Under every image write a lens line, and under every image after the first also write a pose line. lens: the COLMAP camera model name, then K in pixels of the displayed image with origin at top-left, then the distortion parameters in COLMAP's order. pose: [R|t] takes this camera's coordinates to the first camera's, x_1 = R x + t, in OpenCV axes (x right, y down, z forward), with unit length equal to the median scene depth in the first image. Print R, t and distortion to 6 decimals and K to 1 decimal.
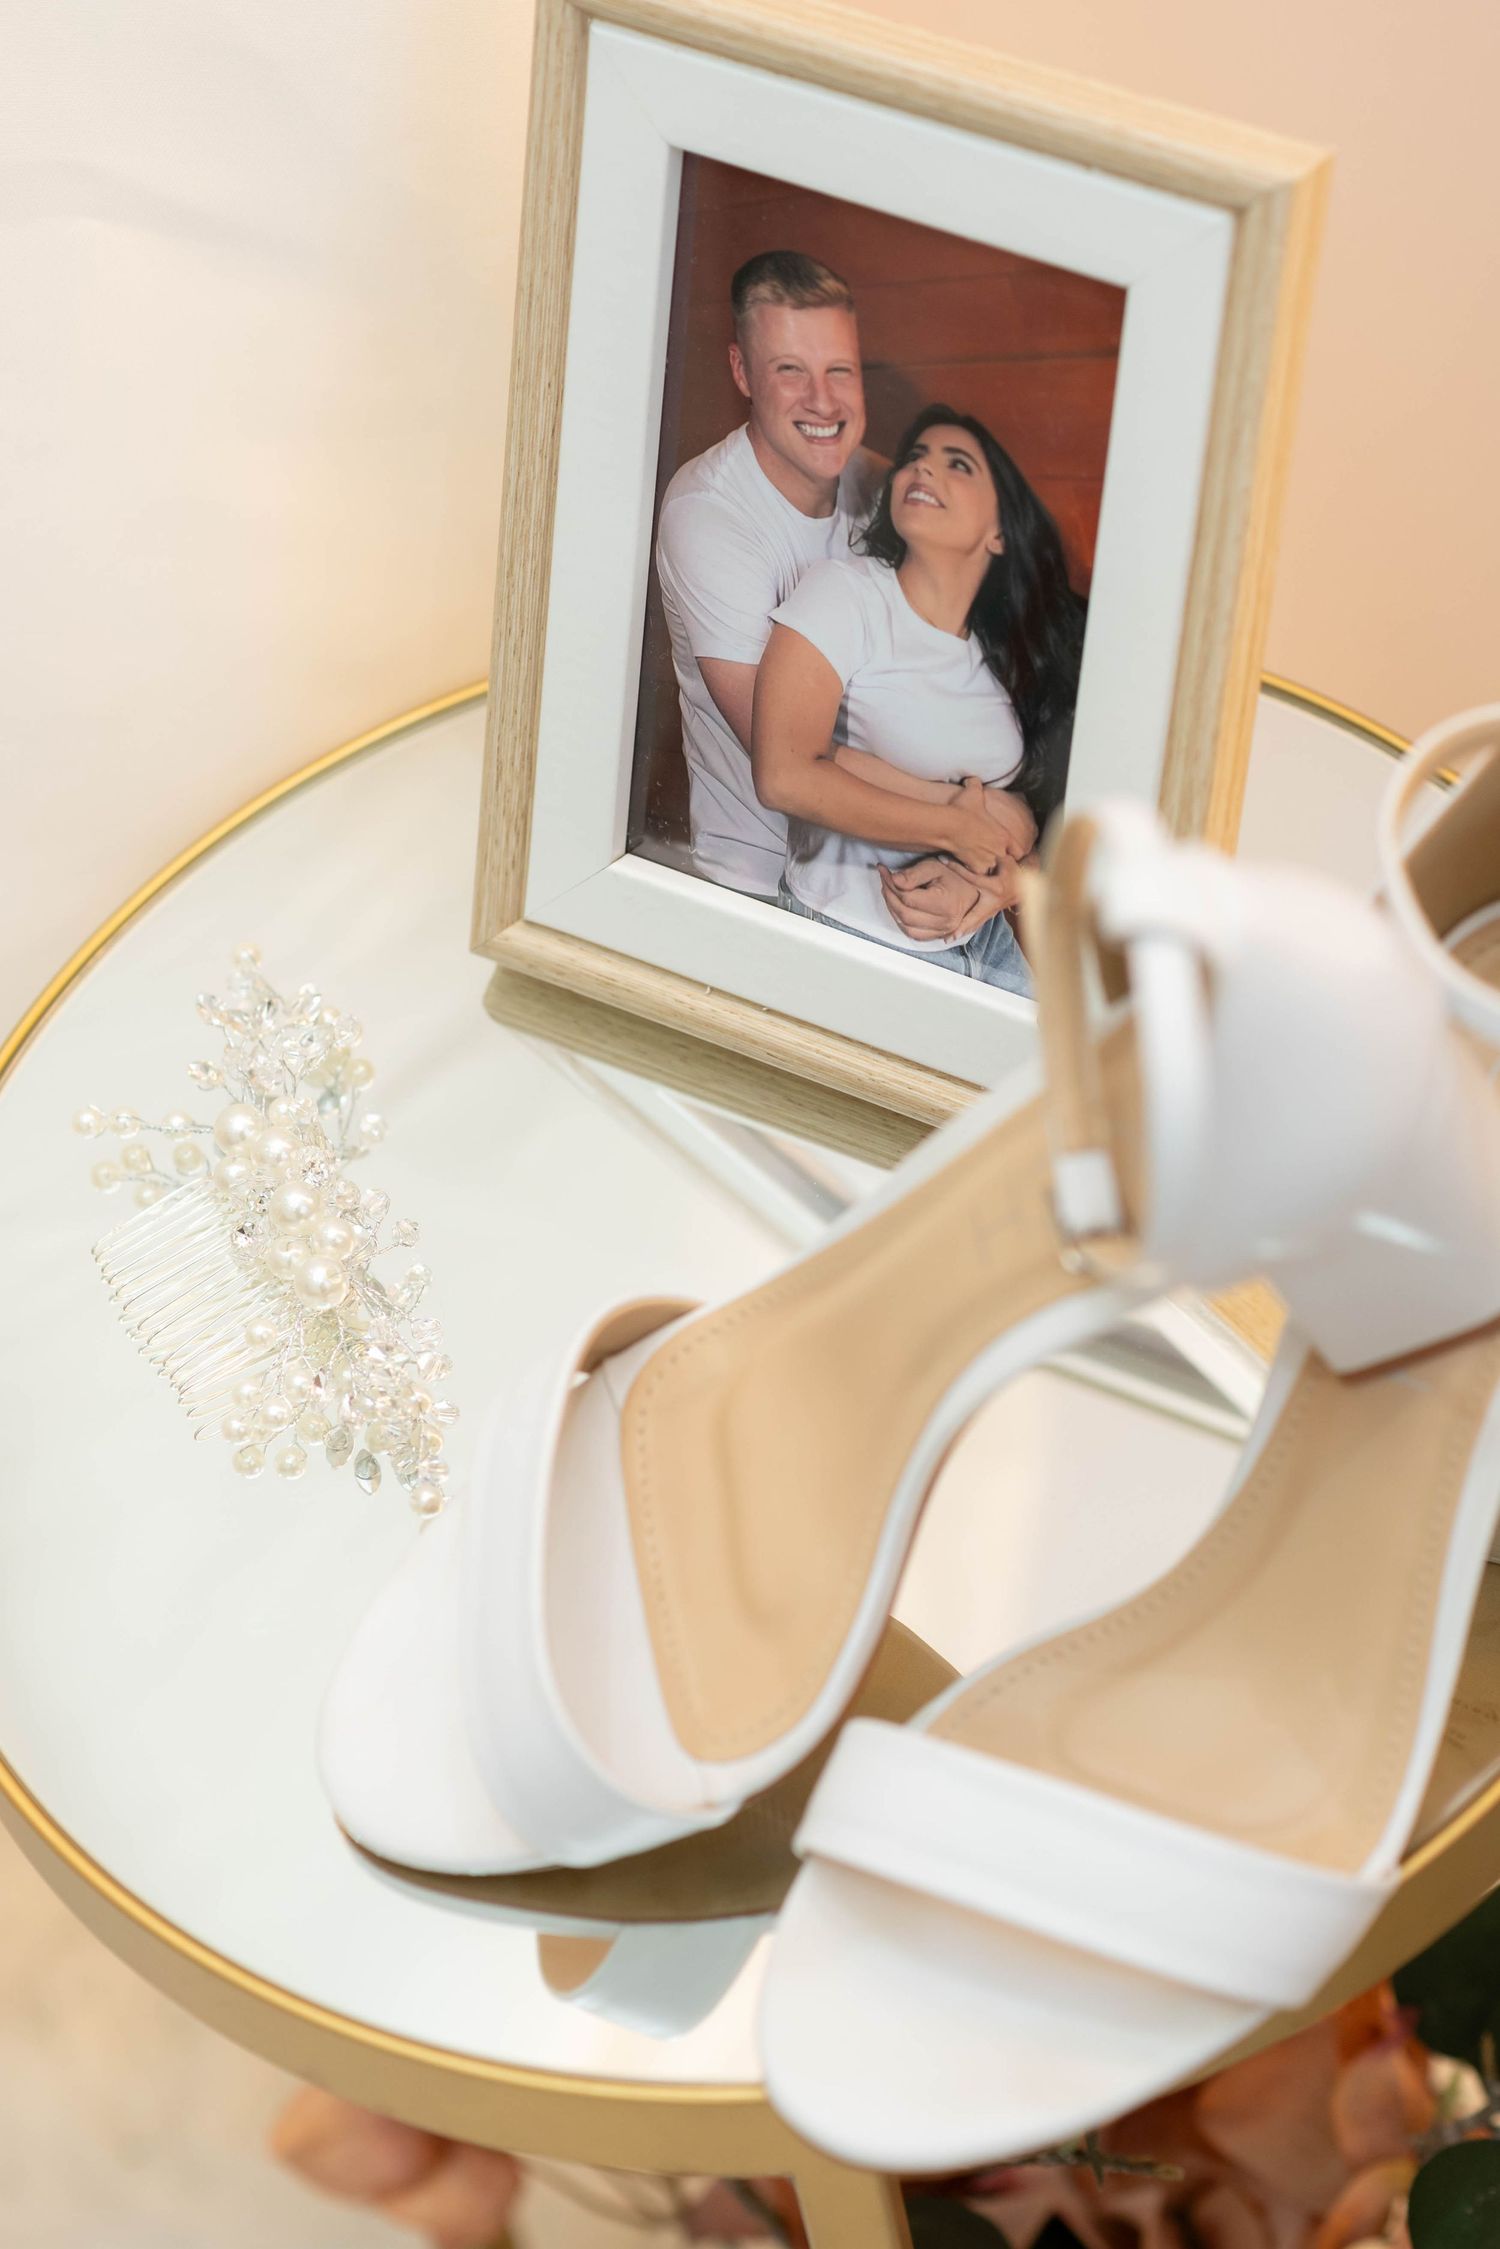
lens RADIAL K [[6702.9, 0, 750.0], [0, 6702.9, 1124.5], [0, 0, 1]] dist [0.228098, 2.473966]
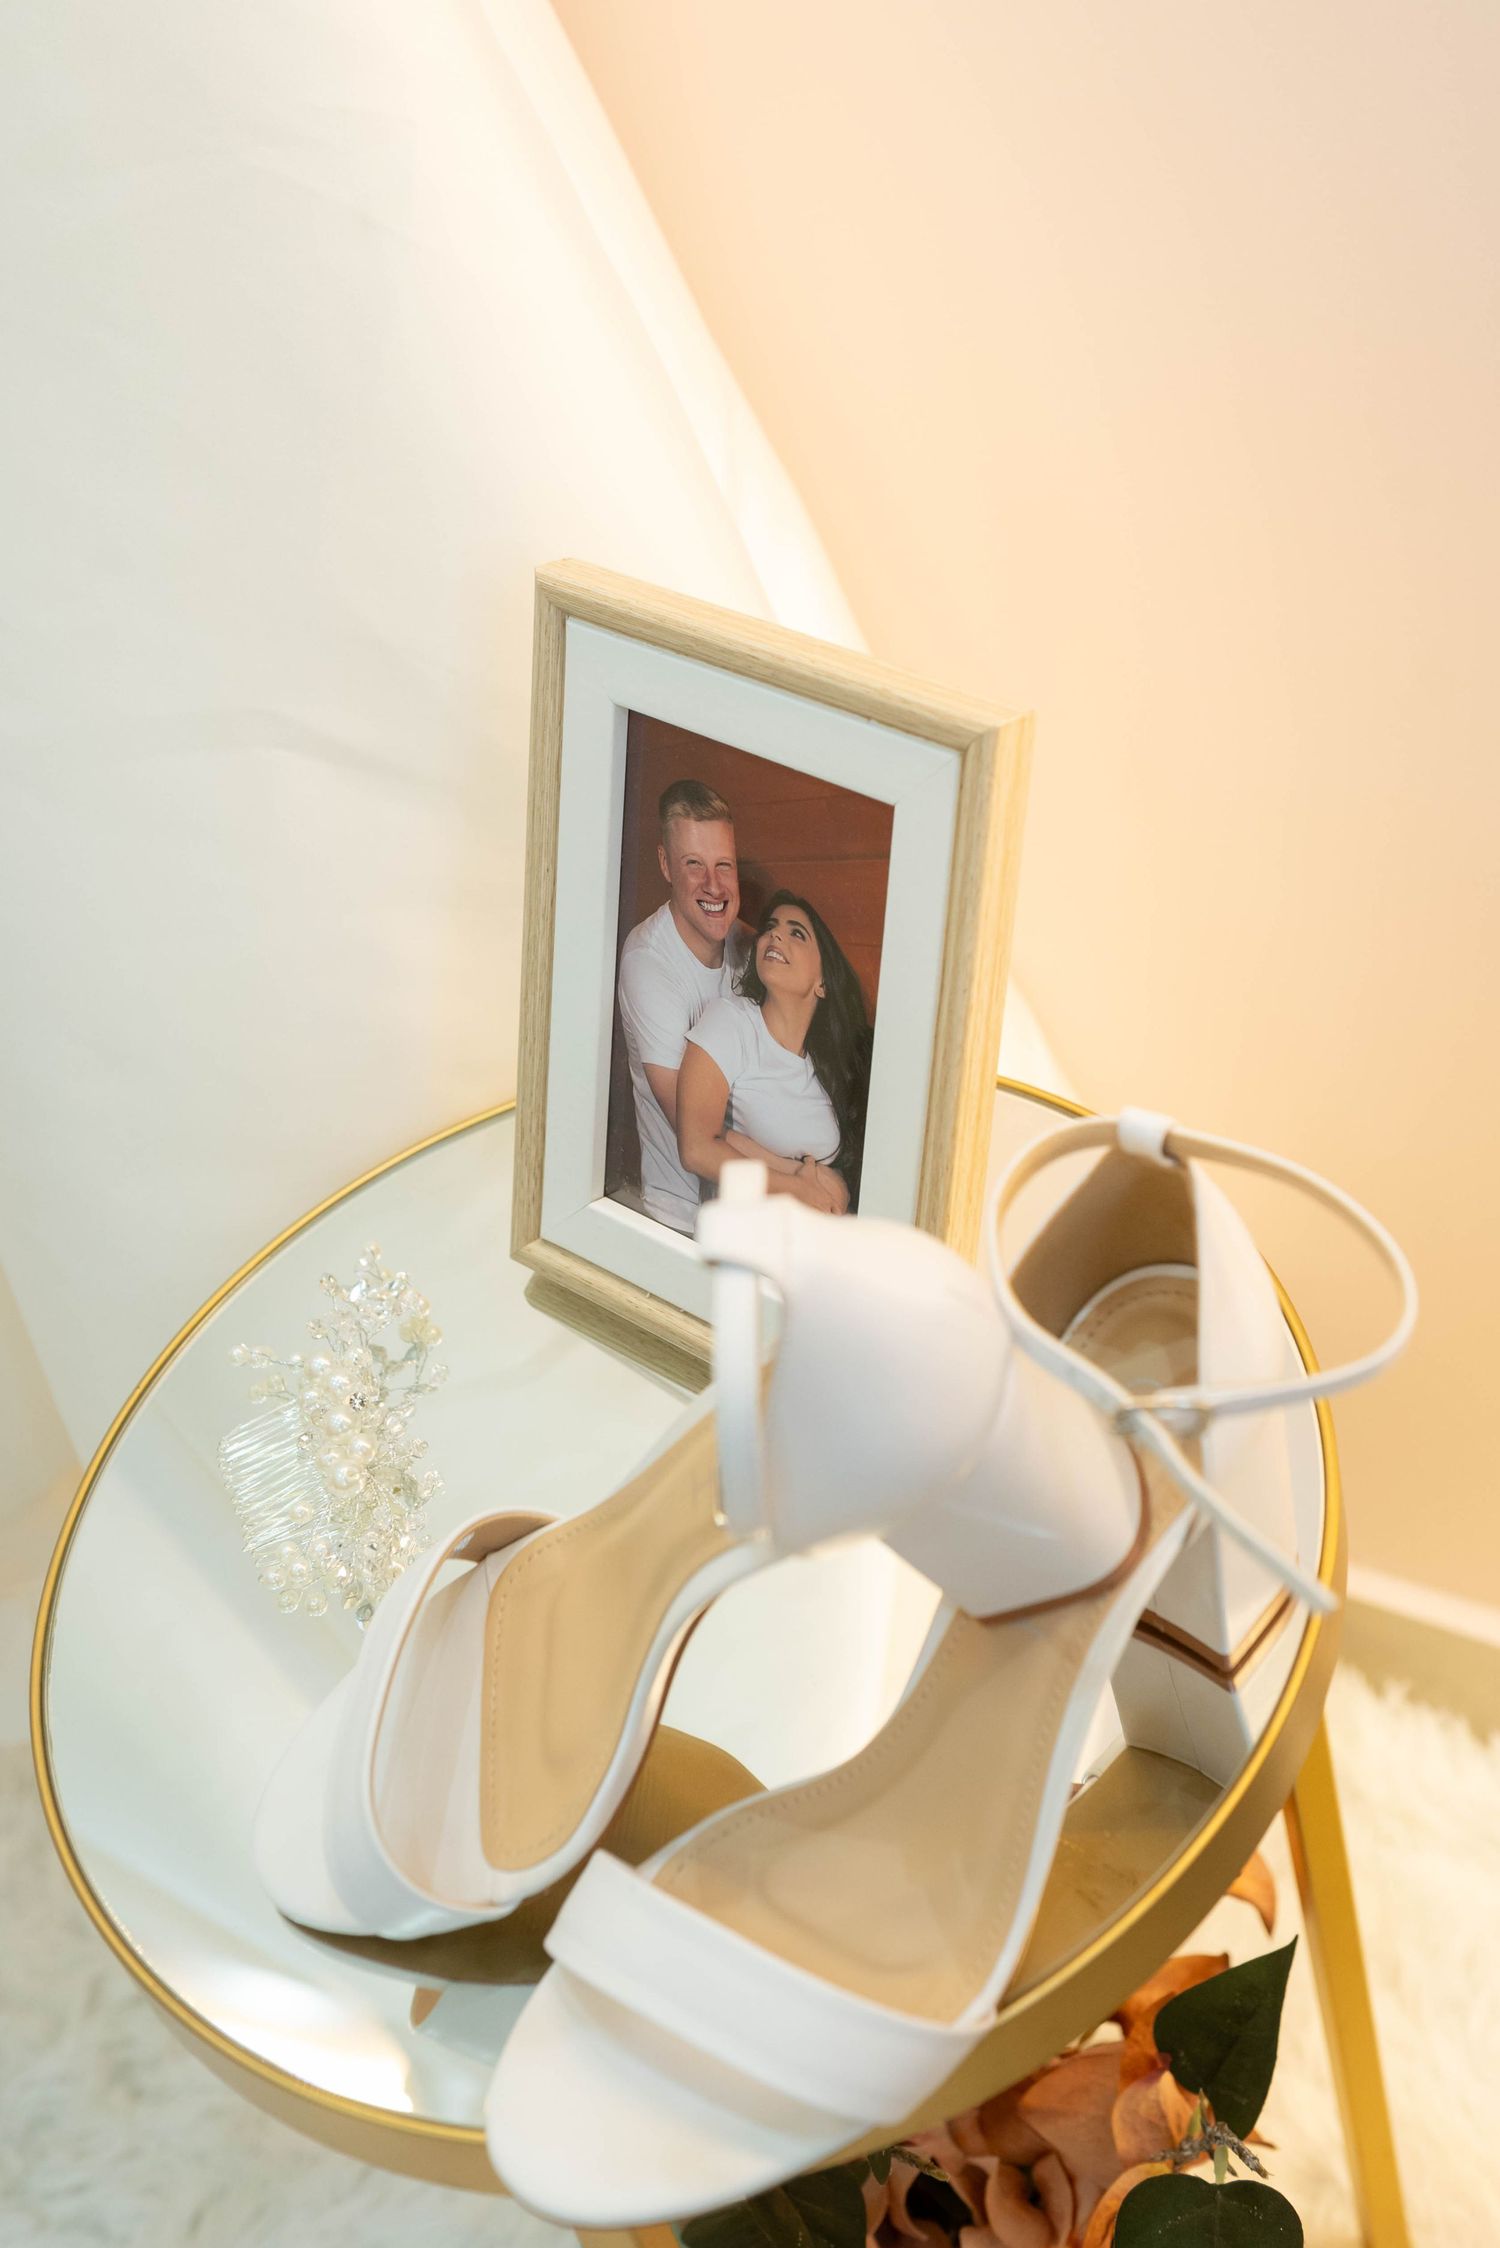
lens RADIAL K [[3073.8, 0, 753.9], [0, 3073.8, 1057.3], [0, 0, 1]] dist [0.173043, -0.001499]
pose [[0.981336, 0.060035, -0.182691, 0.139673], [-0.078182, 0.992516, -0.093806, -0.010832], [0.175692, 0.106339, 0.978685, 0.363696]]
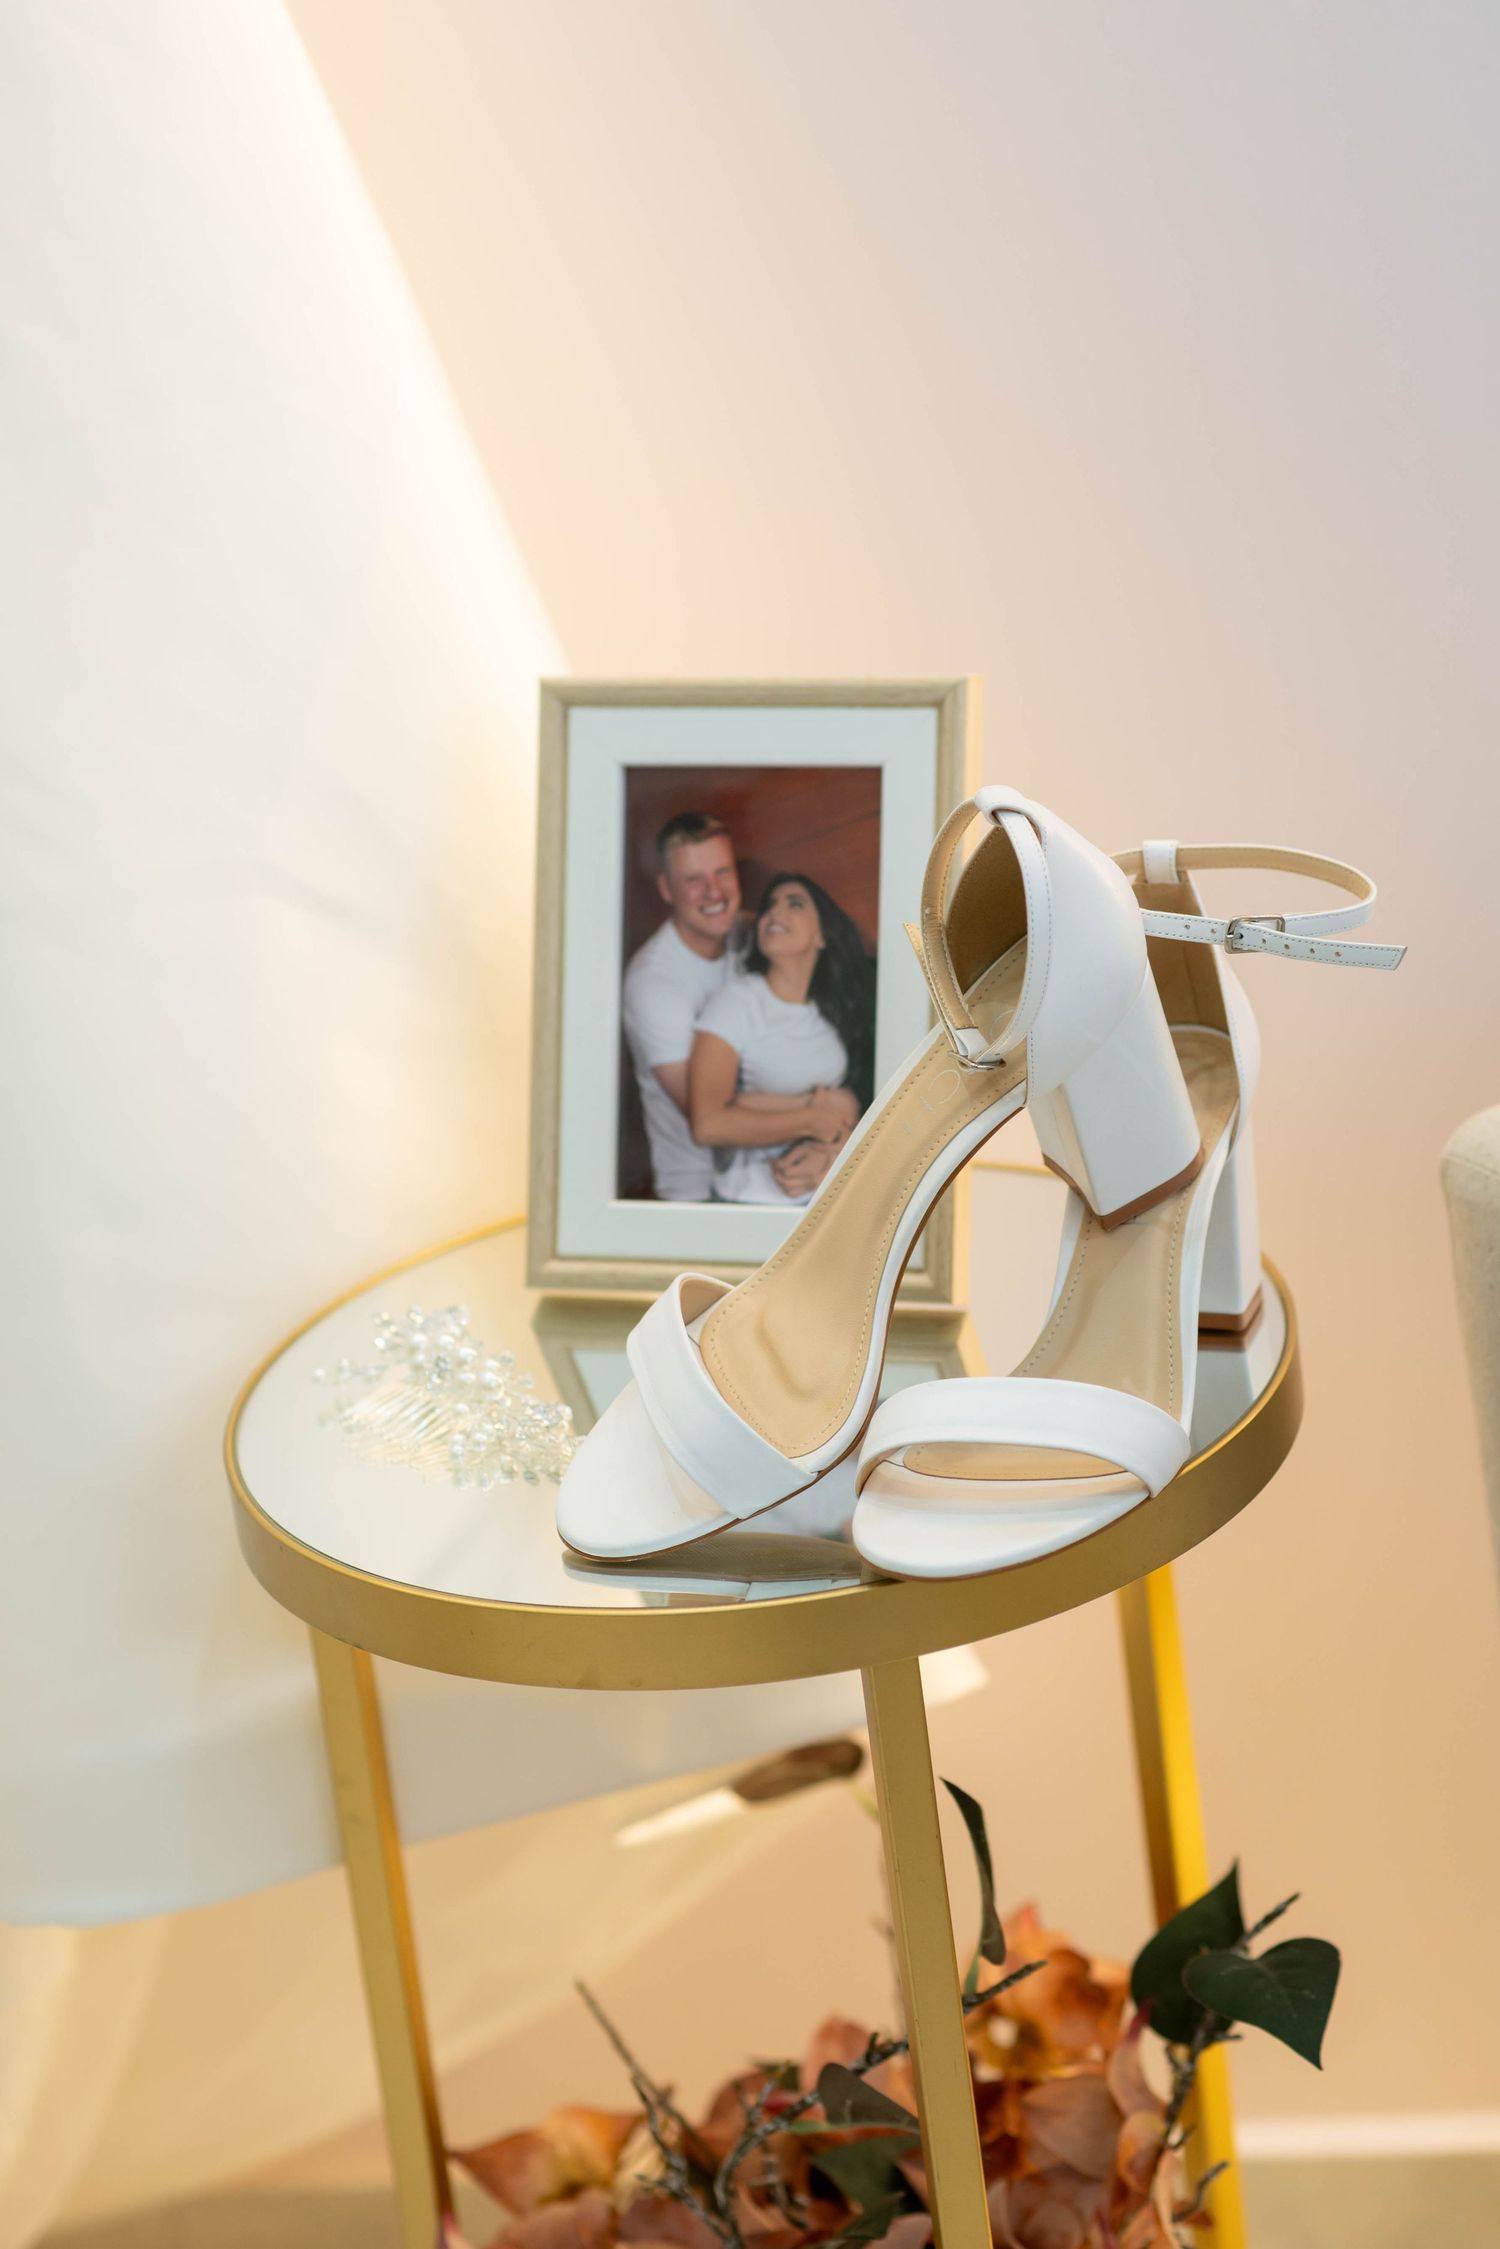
lens RADIAL K [[6702.9, 0, 750.0], [0, 6702.9, 1124.5], [0, 0, 1]] dist [0.228098, 2.473966]
pose [[0.987121, -0.060398, 0.148134, -0.249726], [0.126583, 0.861109, -0.492411, 0.832812], [-0.097818, 0.504821, 0.857664, -0.517056]]
